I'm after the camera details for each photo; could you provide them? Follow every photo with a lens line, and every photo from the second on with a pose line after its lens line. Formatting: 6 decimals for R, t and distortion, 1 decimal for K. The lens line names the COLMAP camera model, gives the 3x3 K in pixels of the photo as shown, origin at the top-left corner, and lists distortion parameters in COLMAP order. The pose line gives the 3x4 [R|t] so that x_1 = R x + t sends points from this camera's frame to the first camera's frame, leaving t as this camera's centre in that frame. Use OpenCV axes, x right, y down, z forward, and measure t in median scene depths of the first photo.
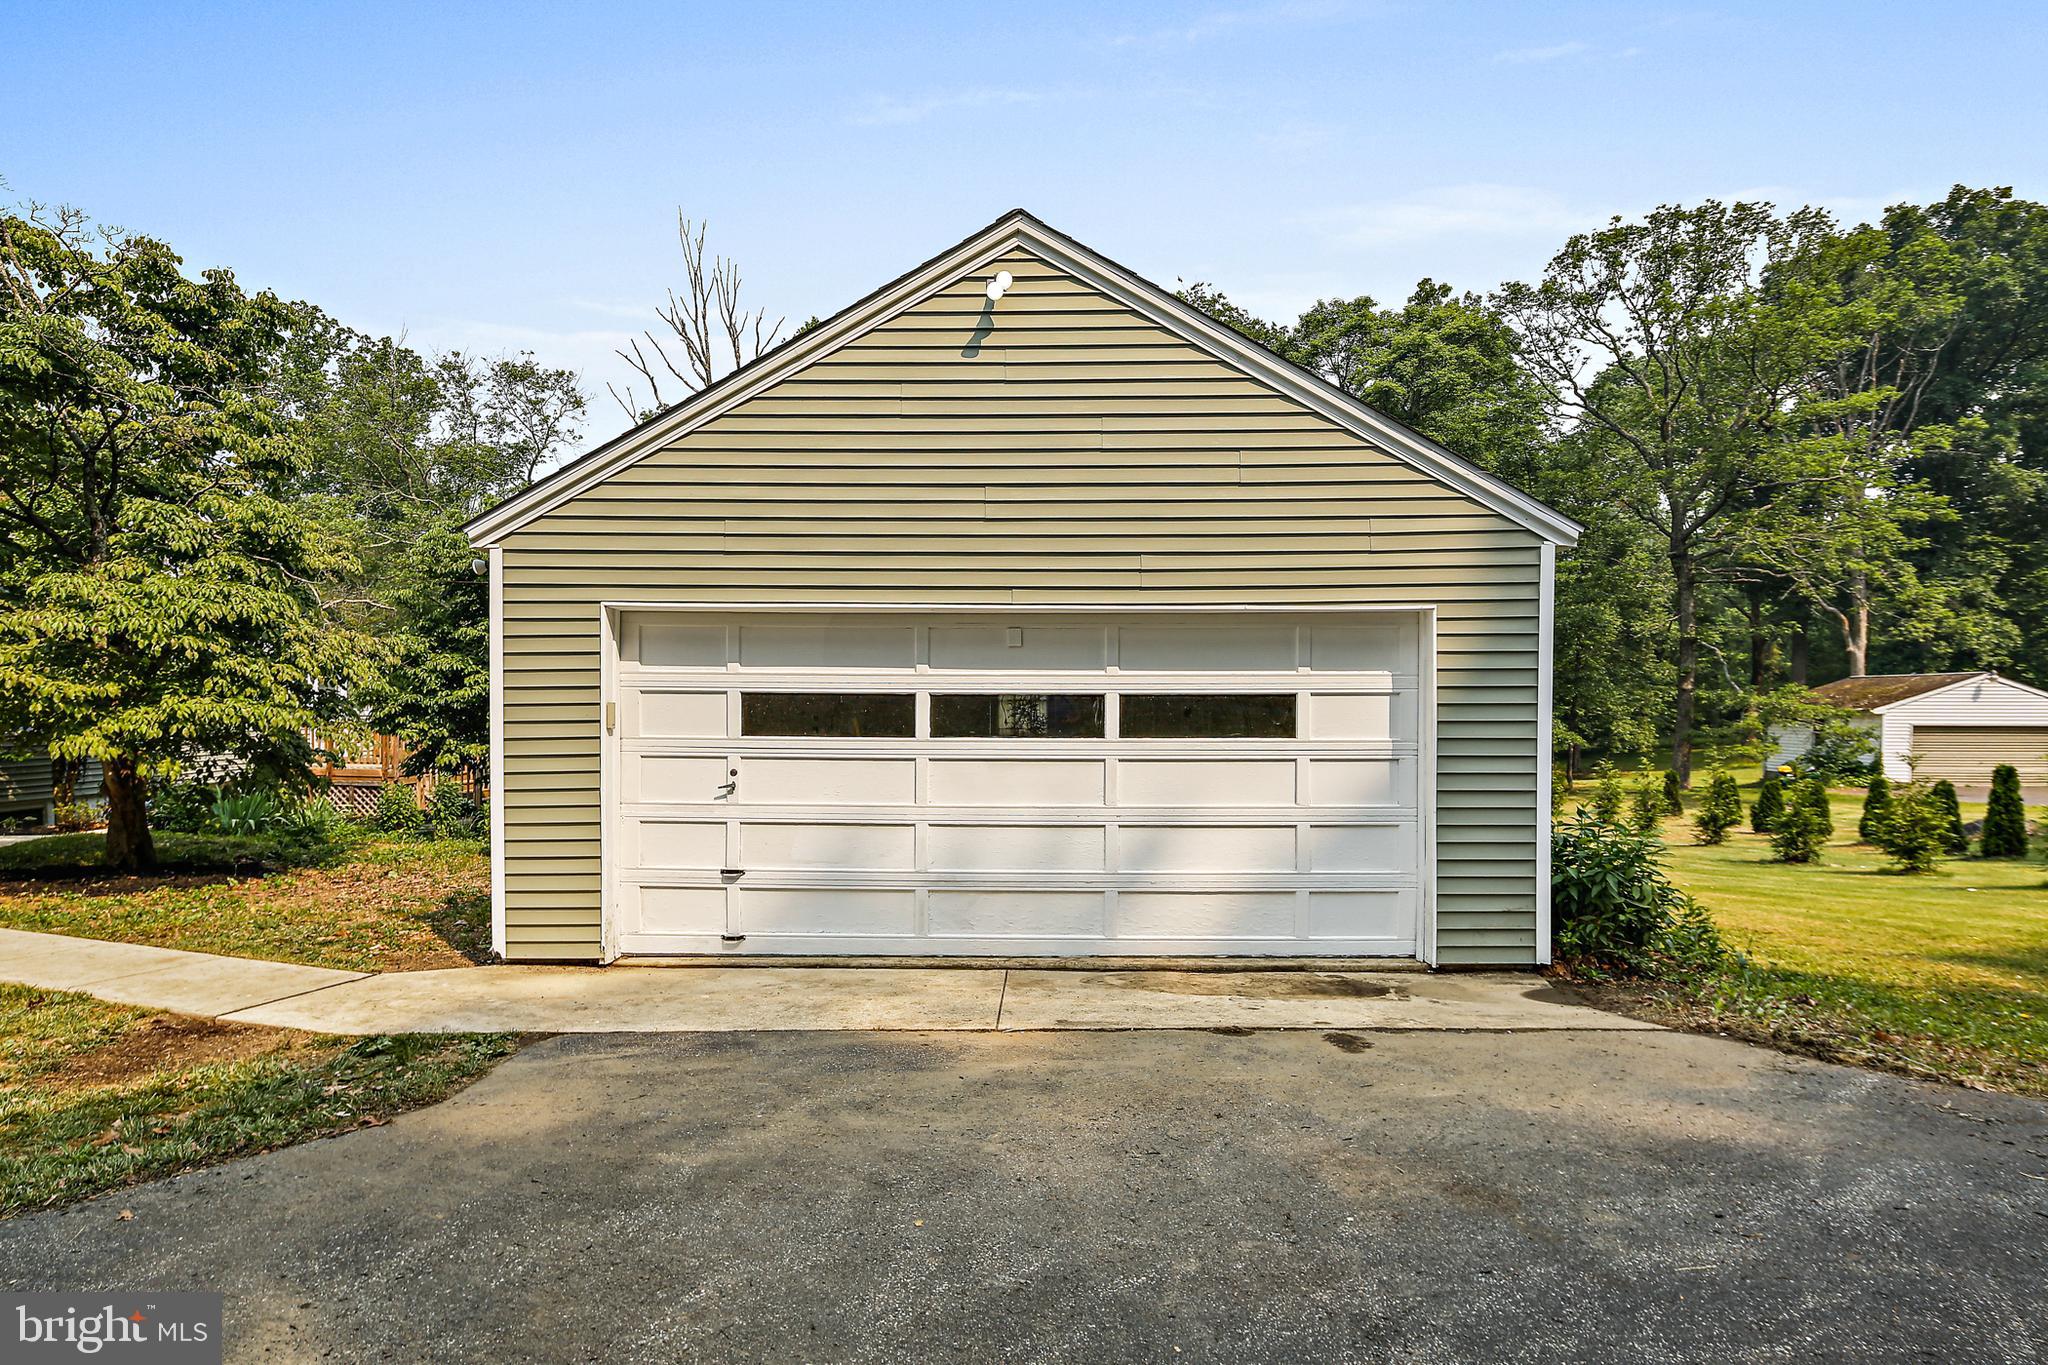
lens RADIAL K [[999.7, 0, 1017.5], [0, 999.7, 687.2], [0, 0, 1]] dist [0.006876, -0.005262]
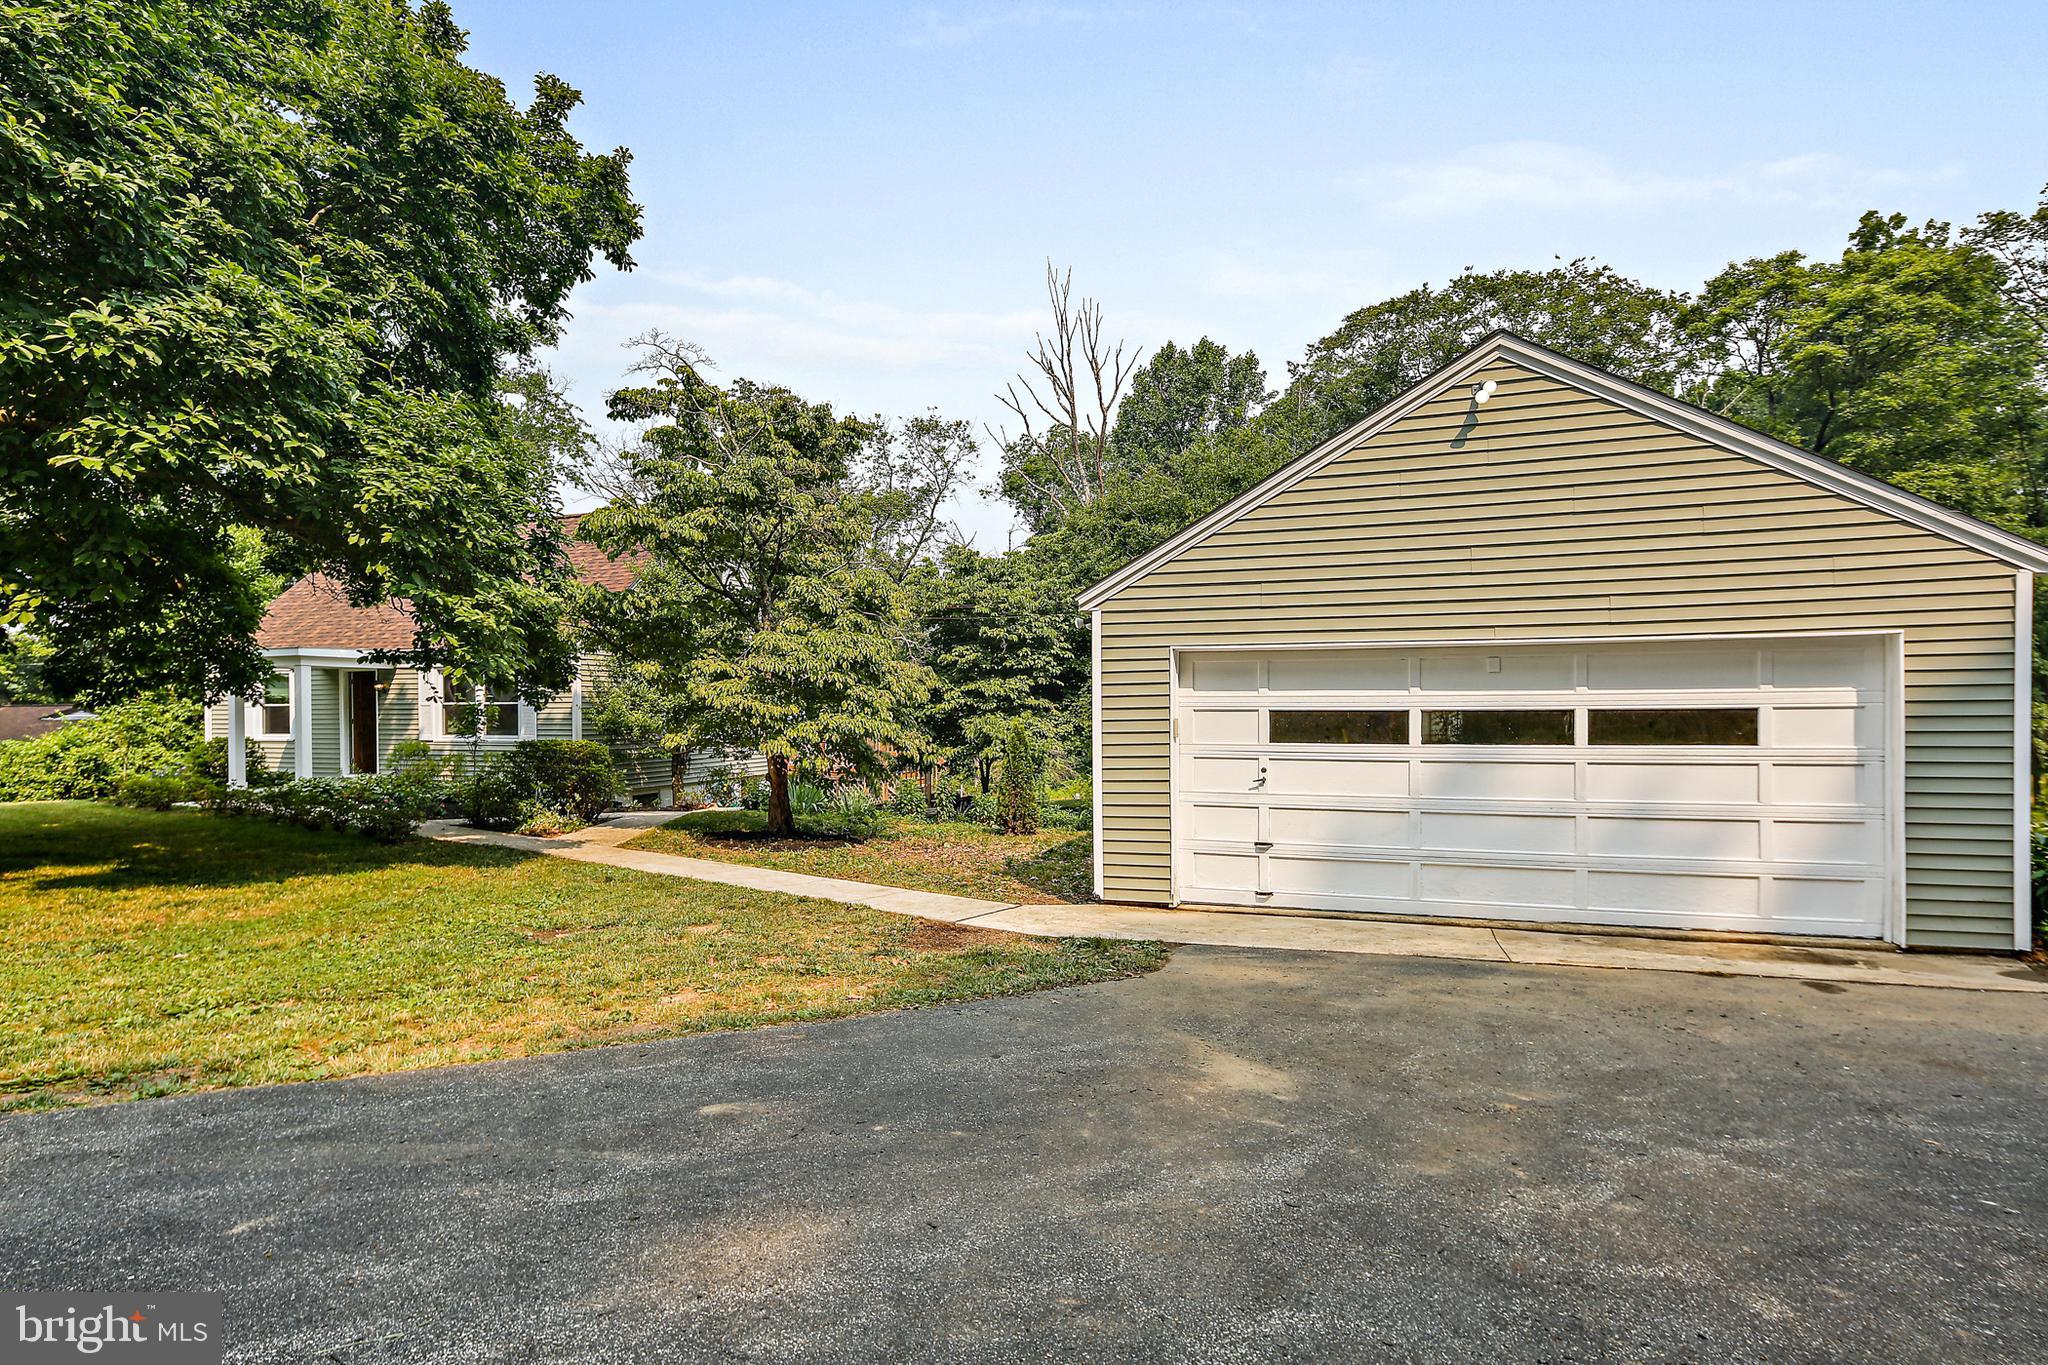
lens RADIAL K [[999.7, 0, 1033.6], [0, 999.7, 699.1], [0, 0, 1]] dist [0.006876, -0.005262]
pose [[0.952405, -0.011490, -0.304619, -0.169051], [0.013938, 0.999886, 0.005865, -0.022076], [0.304517, -0.009832, 0.952456, -0.369294]]
